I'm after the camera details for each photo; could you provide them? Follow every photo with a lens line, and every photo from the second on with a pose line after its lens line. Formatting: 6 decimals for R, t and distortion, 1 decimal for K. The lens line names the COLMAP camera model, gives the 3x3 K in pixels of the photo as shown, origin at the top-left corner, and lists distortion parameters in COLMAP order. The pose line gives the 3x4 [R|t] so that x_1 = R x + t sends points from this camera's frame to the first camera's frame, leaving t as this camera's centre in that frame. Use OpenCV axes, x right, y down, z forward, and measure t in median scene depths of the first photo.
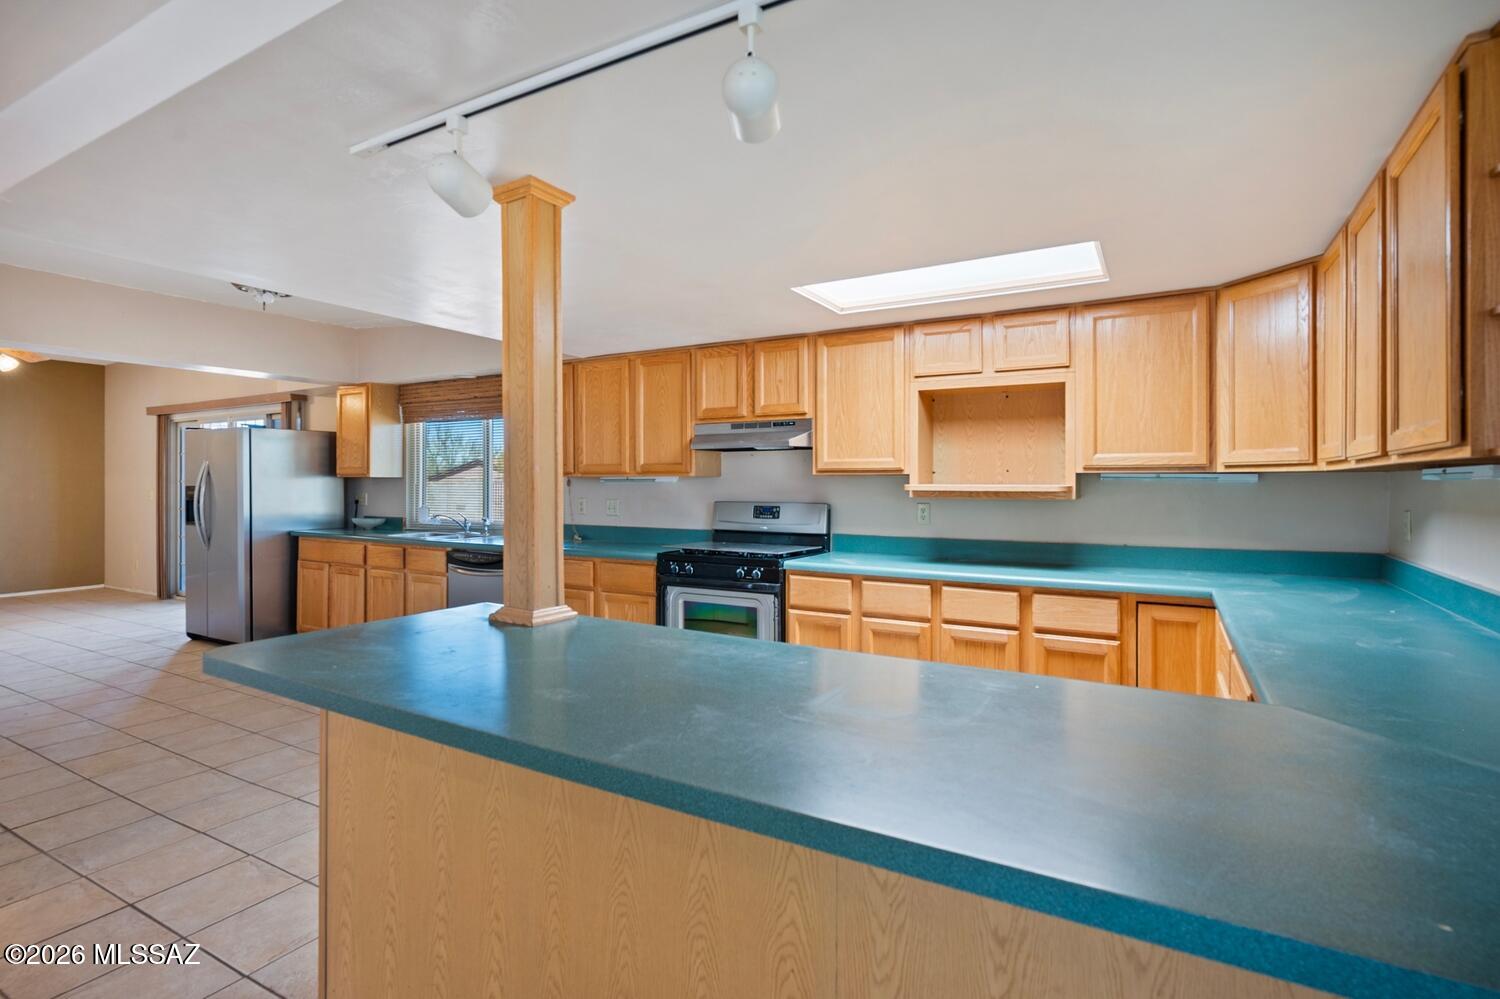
lens RADIAL K [[720.1, 0, 753.5], [0, 720.1, 486.0], [0, 0, 1]] dist [-0.007314, 0.006449]
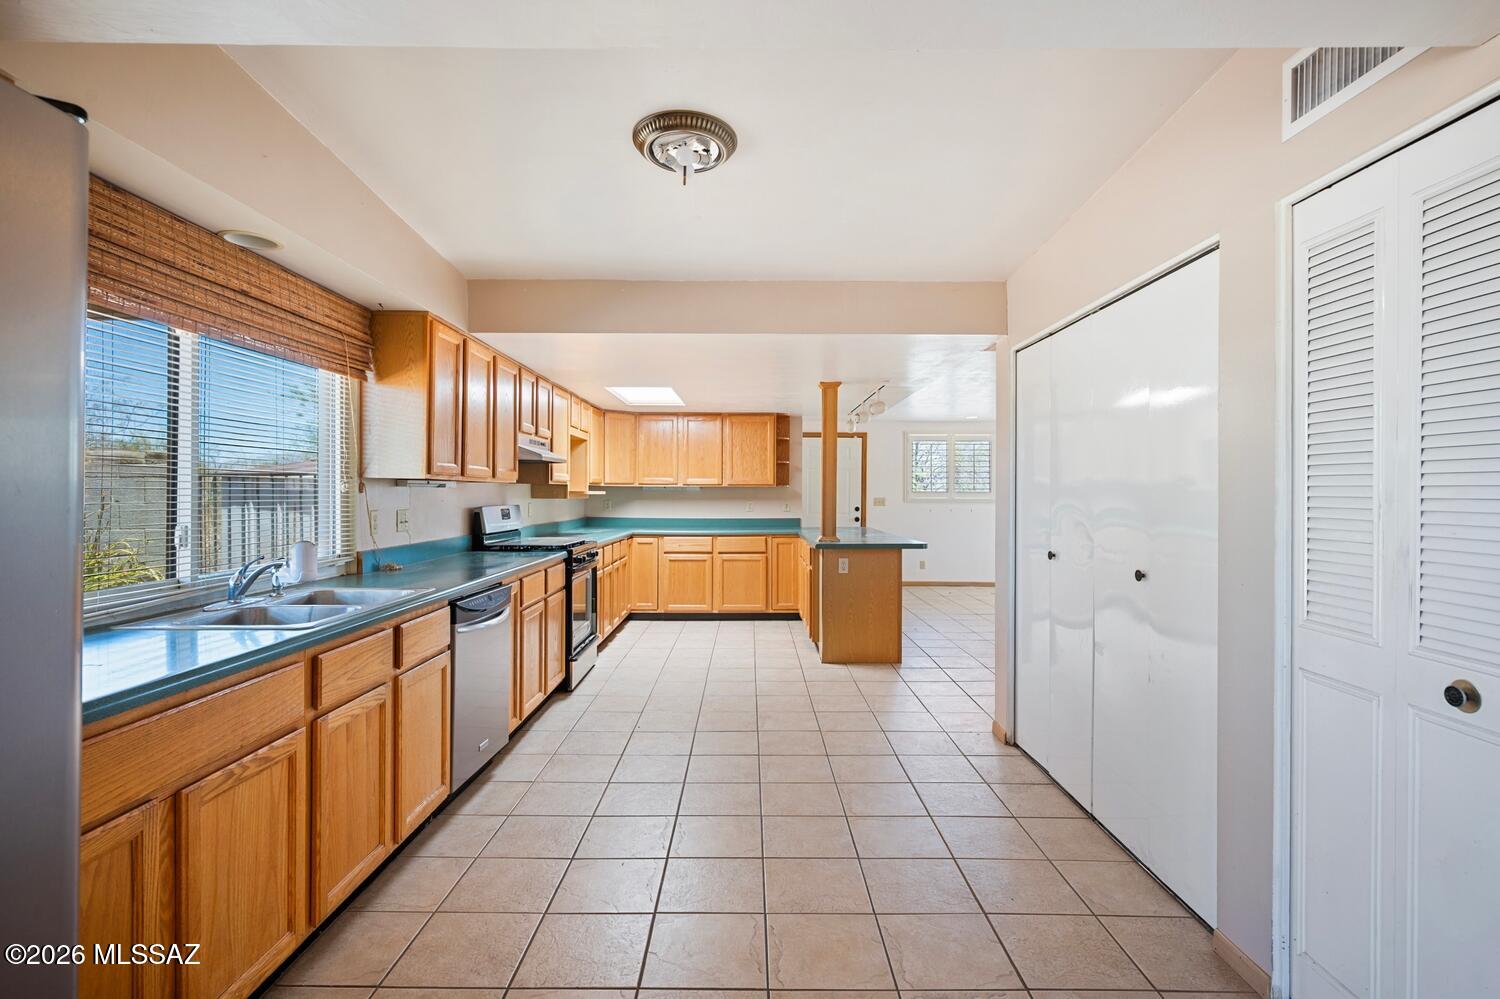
lens RADIAL K [[720.1, 0, 767.7], [0, 720.1, 494.2], [0, 0, 1]] dist [-0.007314, 0.006449]
pose [[-0.511512, -0.006126, 0.859255, -1.224363], [-0.003301, 0.999981, 0.005164, -0.003744], [-0.859270, -0.000195, -0.511522, 1.250323]]
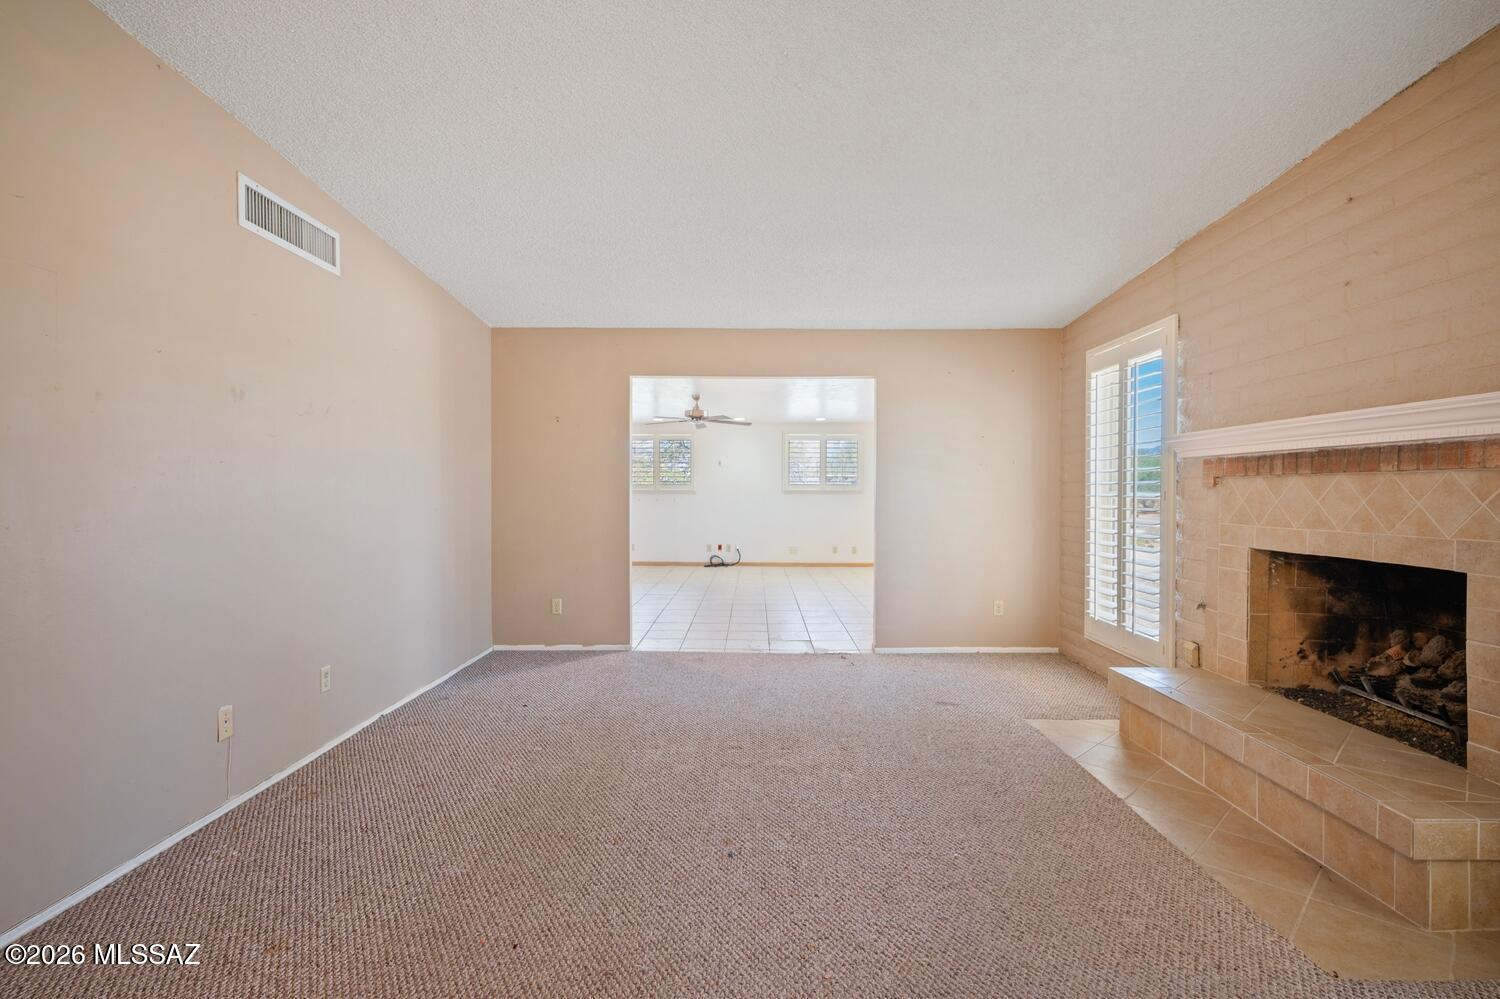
lens RADIAL K [[720.1, 0, 749.3], [0, 720.1, 498.6], [0, 0, 1]] dist [-0.007314, 0.006449]
pose [[-0.491929, -0.009747, 0.870581, -2.058471], [0.002108, 0.999921, 0.012387, 0.020871], [-0.870633, 0.007929, -0.491870, 0.549445]]
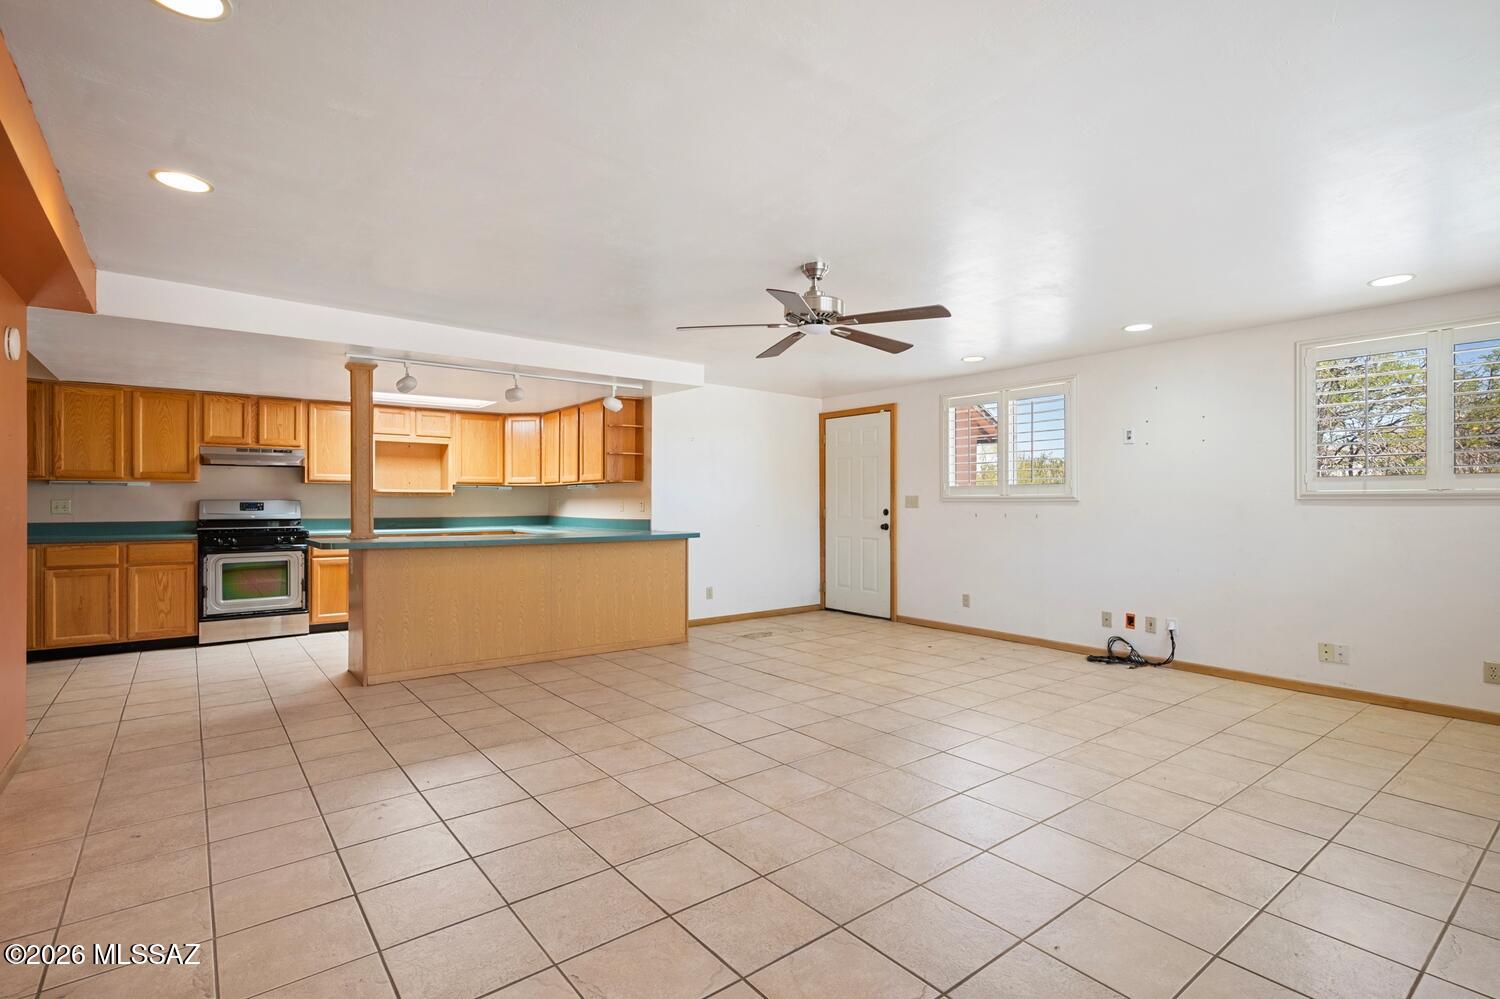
lens RADIAL K [[720.1, 0, 750.2], [0, 720.1, 496.5], [0, 0, 1]] dist [-0.007314, 0.006449]
pose [[0.376850, 0.004728, 0.926262, -1.016549], [0.003965, 0.999970, -0.006718, 0.030219], [-0.926266, 0.006205, 0.376820, -0.567288]]
